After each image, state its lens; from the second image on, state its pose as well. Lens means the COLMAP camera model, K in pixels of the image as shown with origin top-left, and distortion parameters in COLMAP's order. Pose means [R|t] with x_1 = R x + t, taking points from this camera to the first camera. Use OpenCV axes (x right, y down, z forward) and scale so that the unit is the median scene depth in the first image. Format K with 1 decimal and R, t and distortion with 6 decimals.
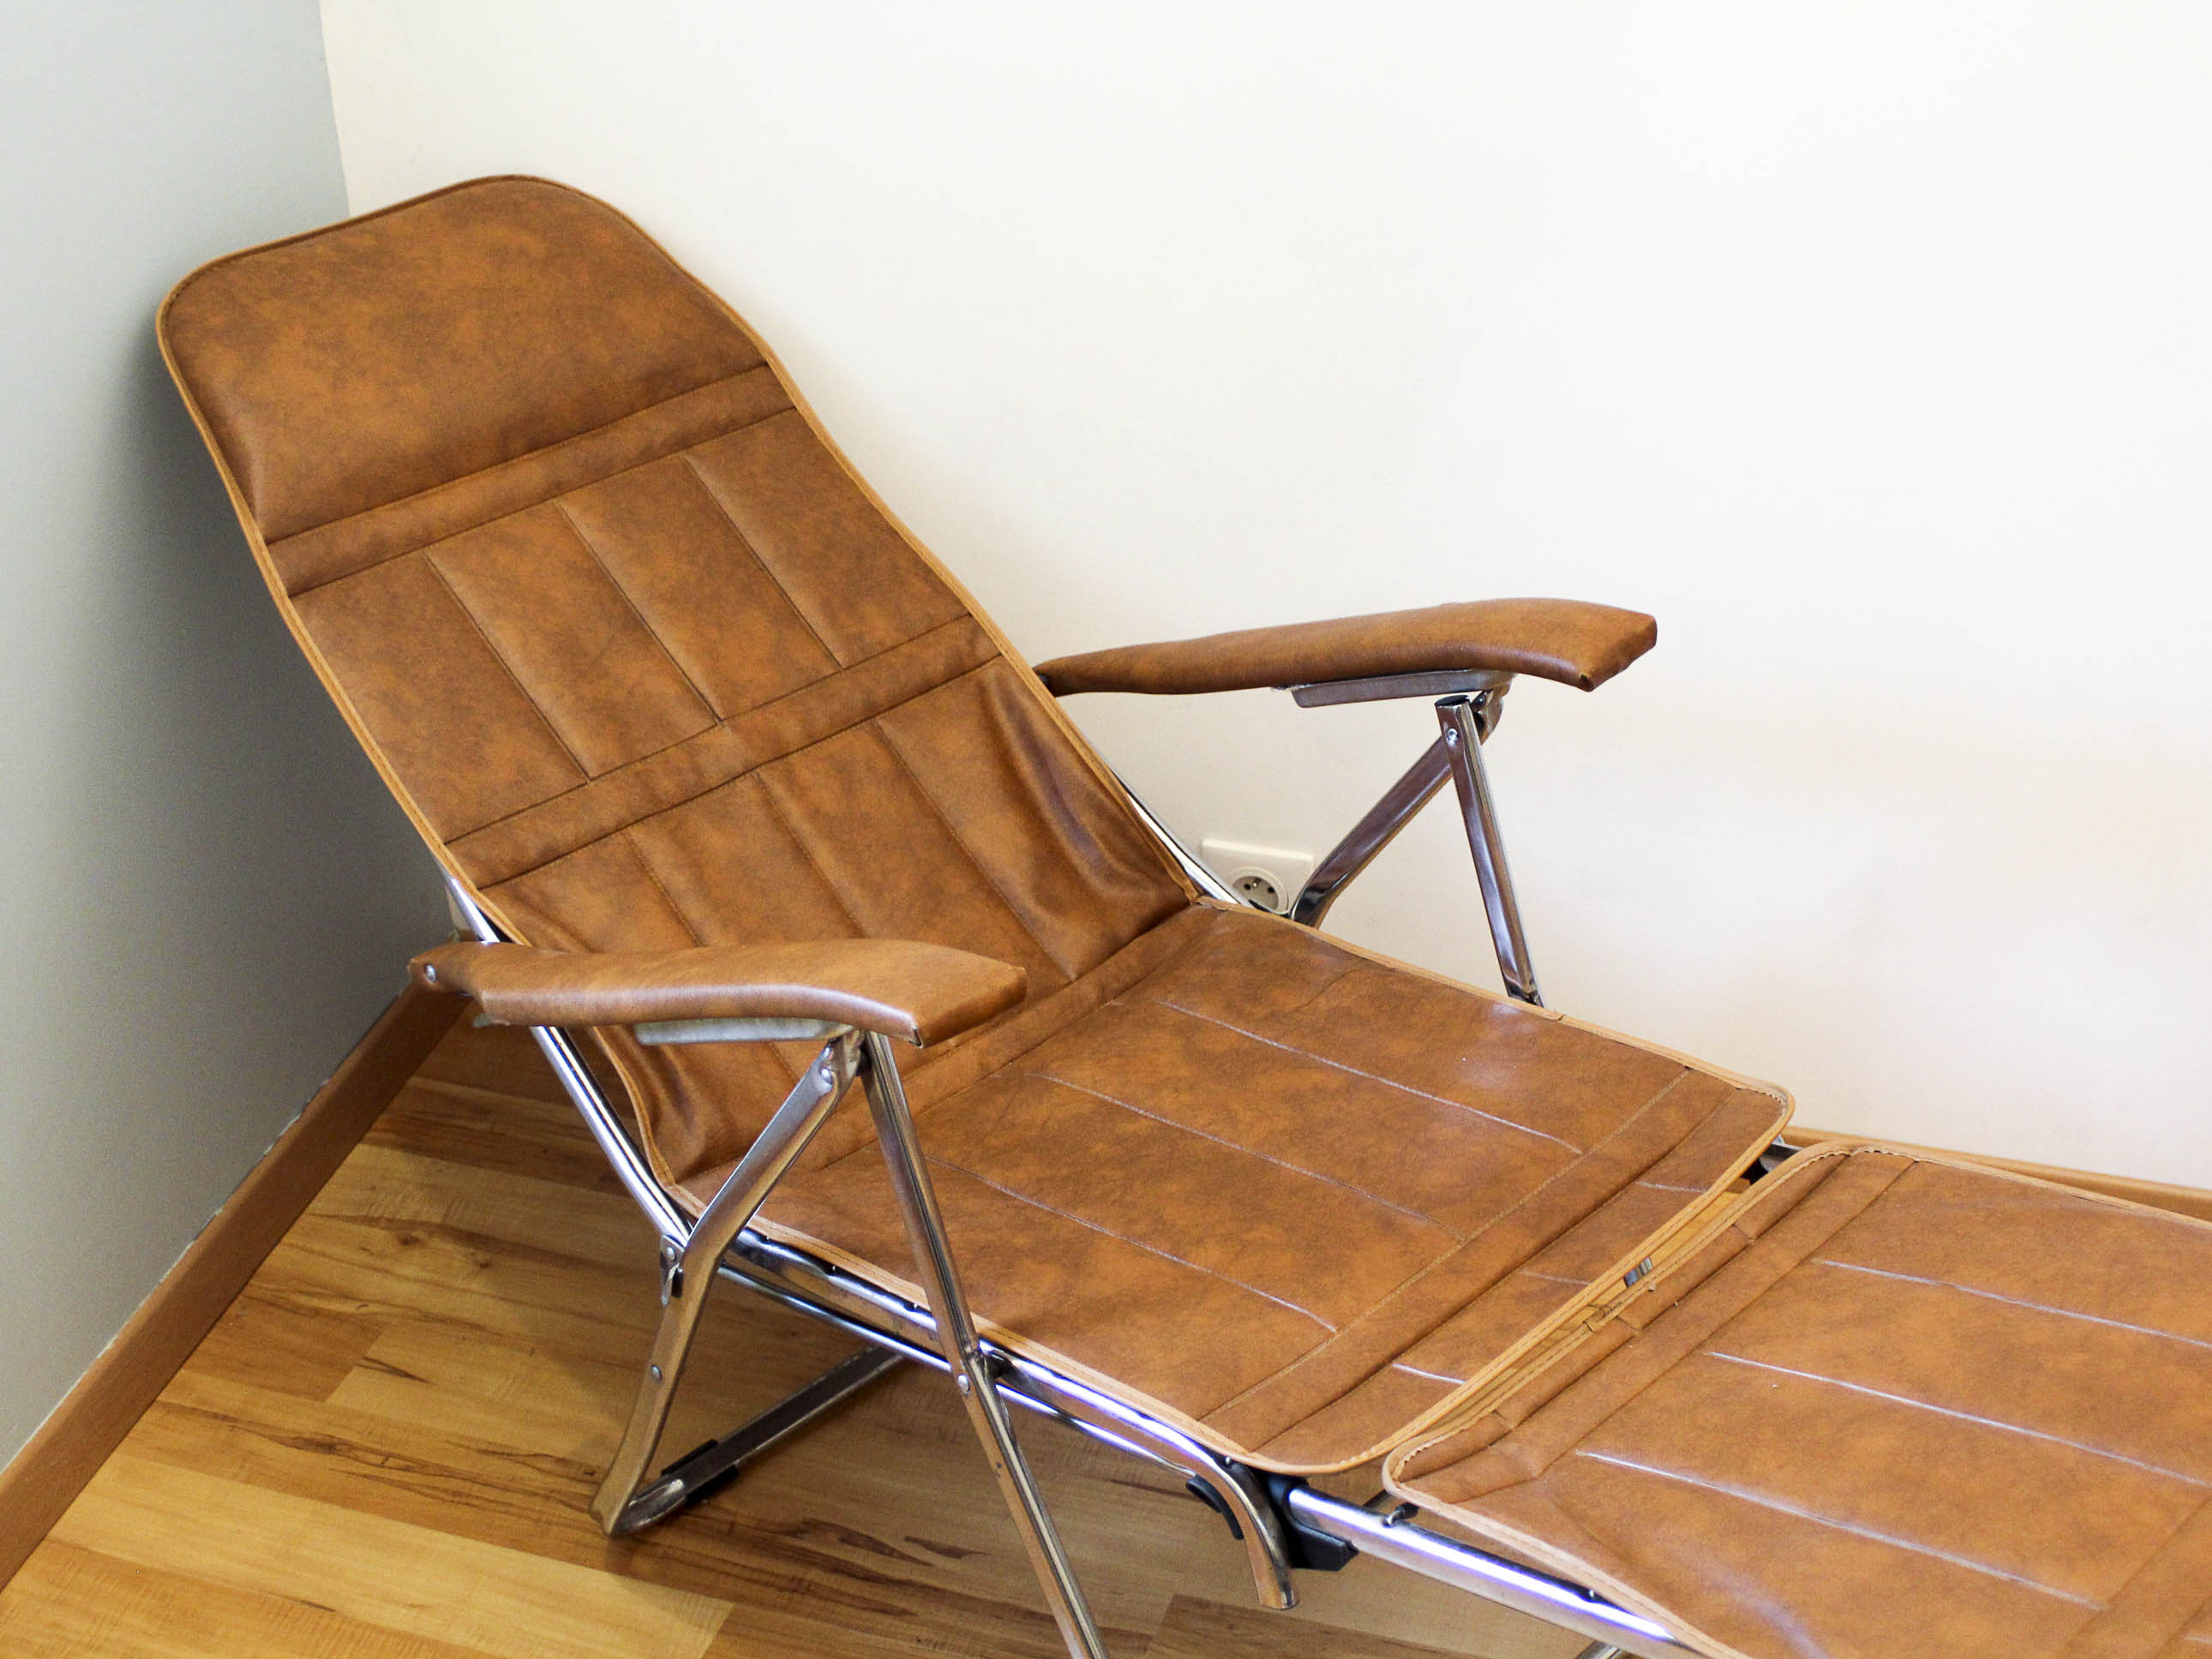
lens RADIAL K [[3374.9, 0, 1106.0], [0, 3374.9, 829.5], [0, 0, 1]] dist [-0.127213, 0.120835]
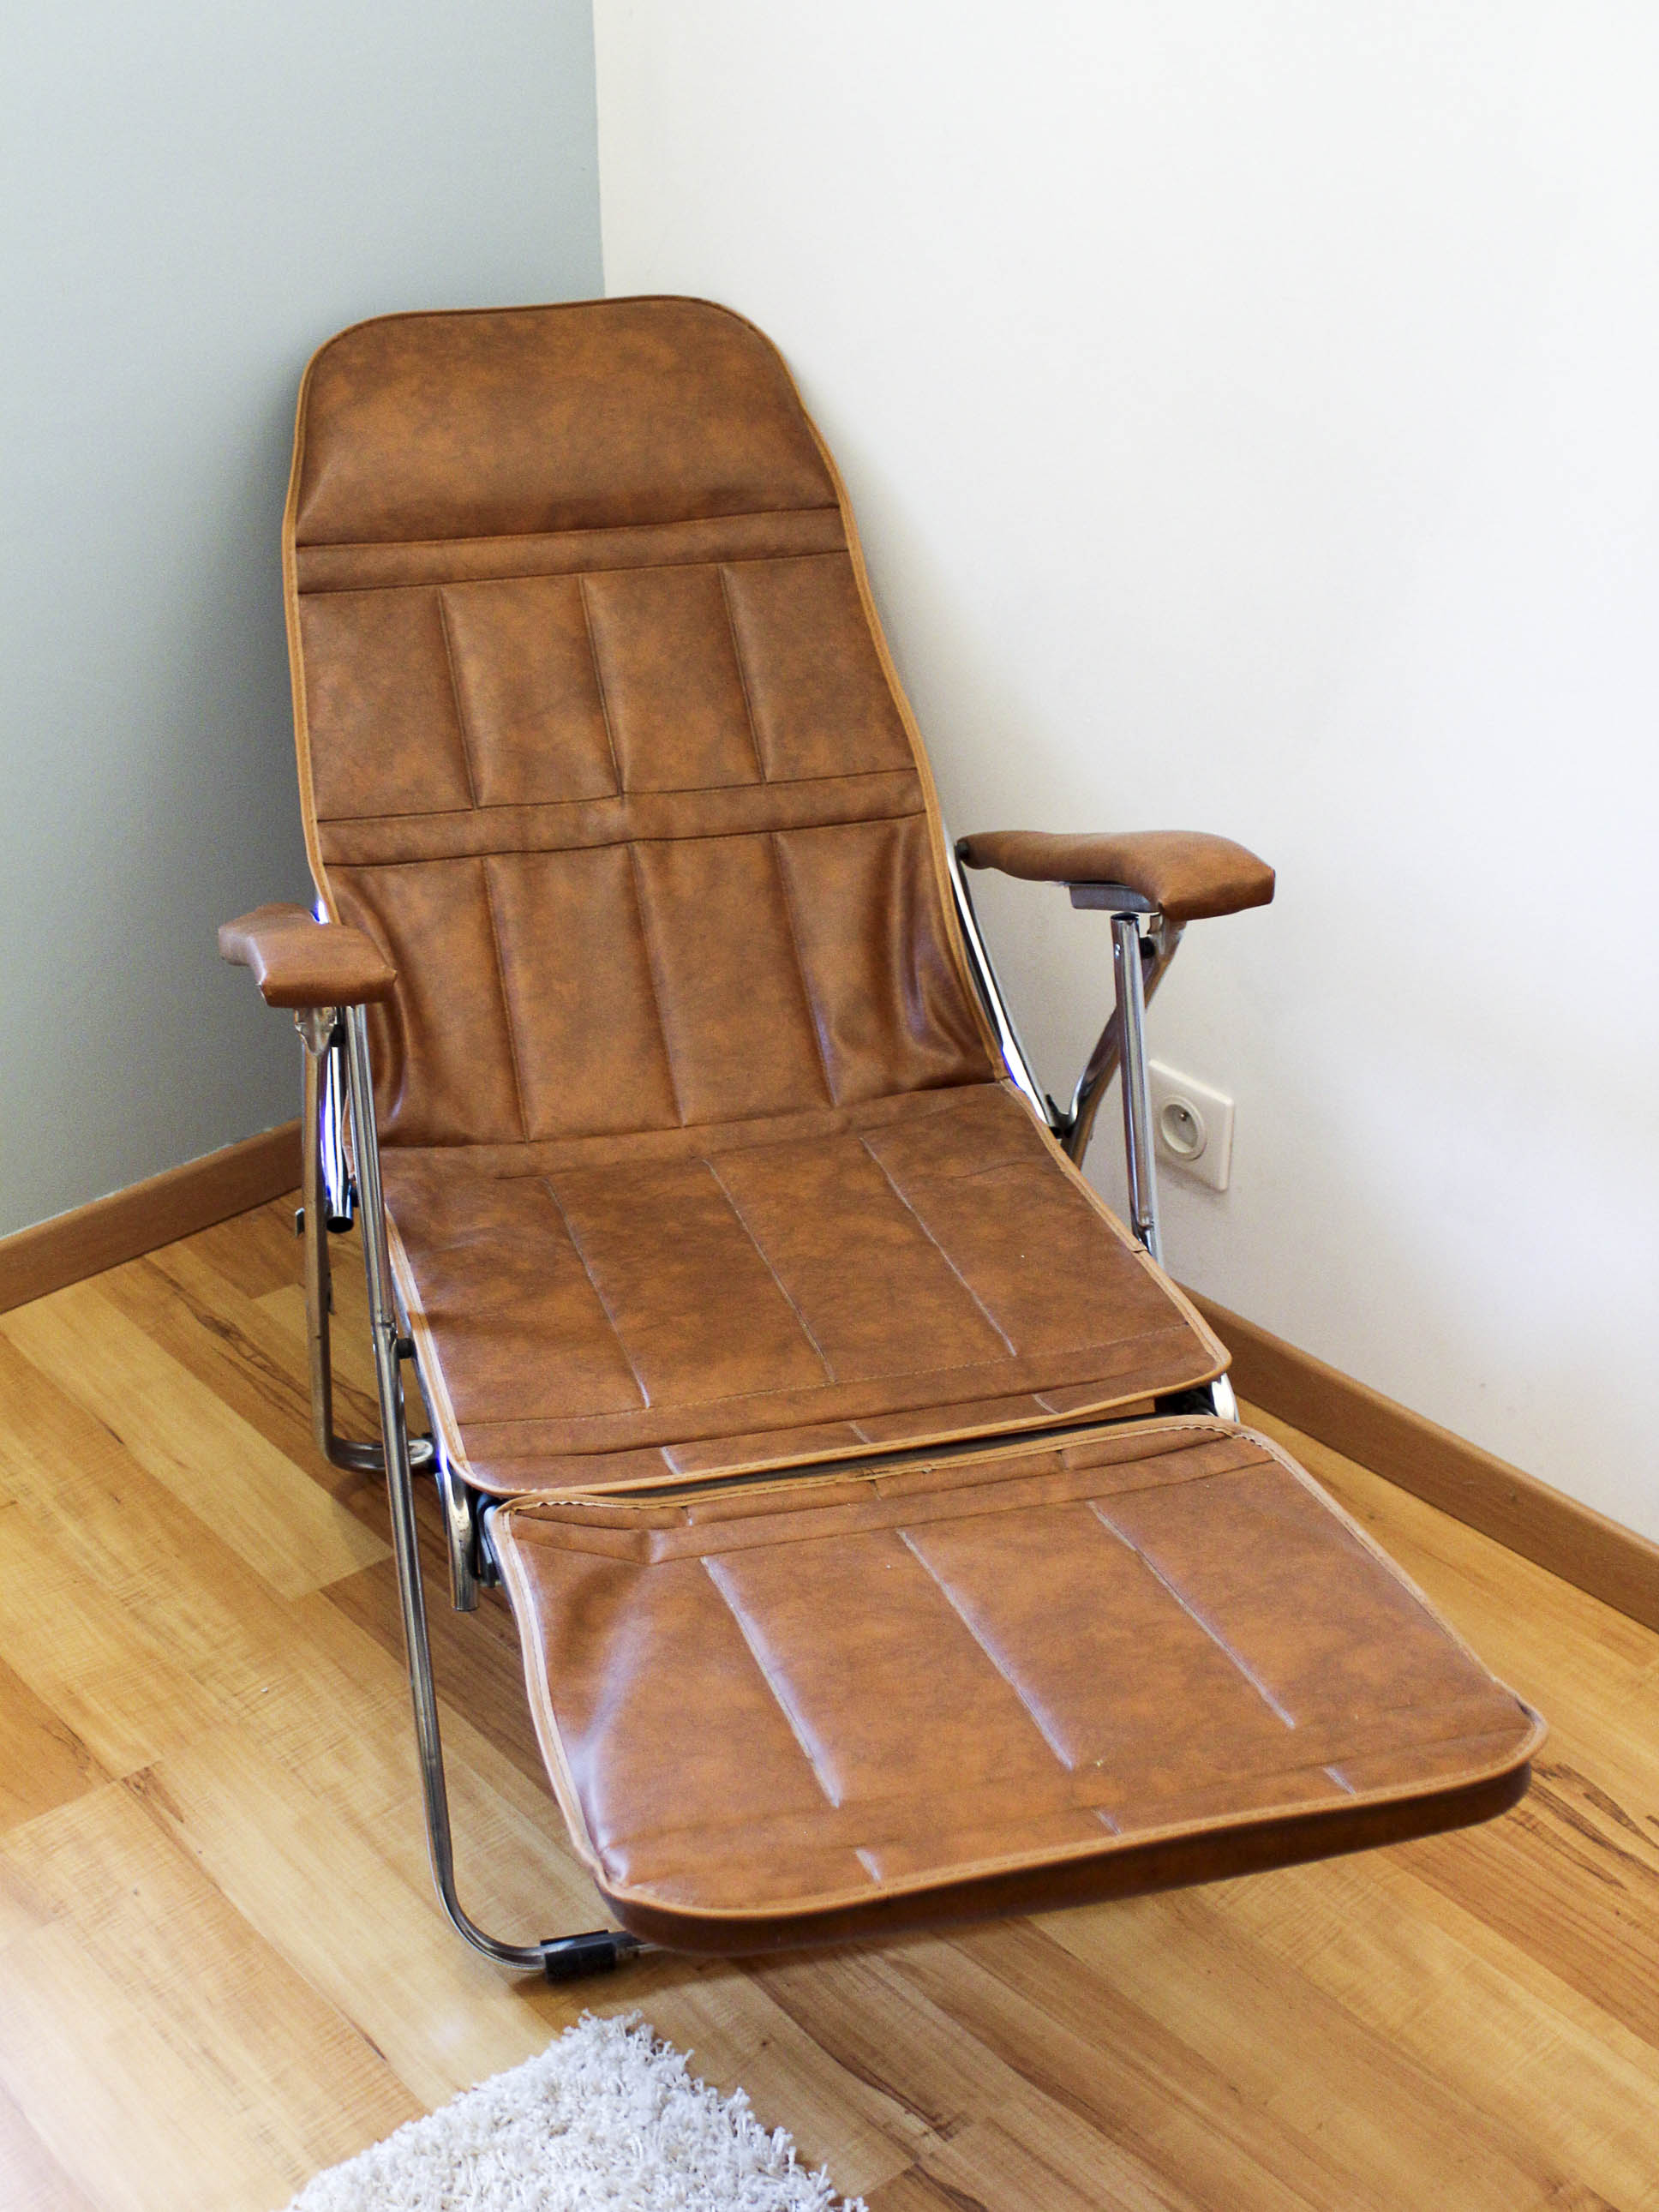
lens RADIAL K [[3374.9, 0, 827.8], [0, 3374.9, 1222.4], [0, 0, 1]] dist [-0.127213, 0.120835]
pose [[0.835252, 0.289095, -0.467738, 0.491487], [-0.281855, 0.955483, 0.087240, -0.013035], [0.472136, 0.058967, 0.879551, 0.069473]]
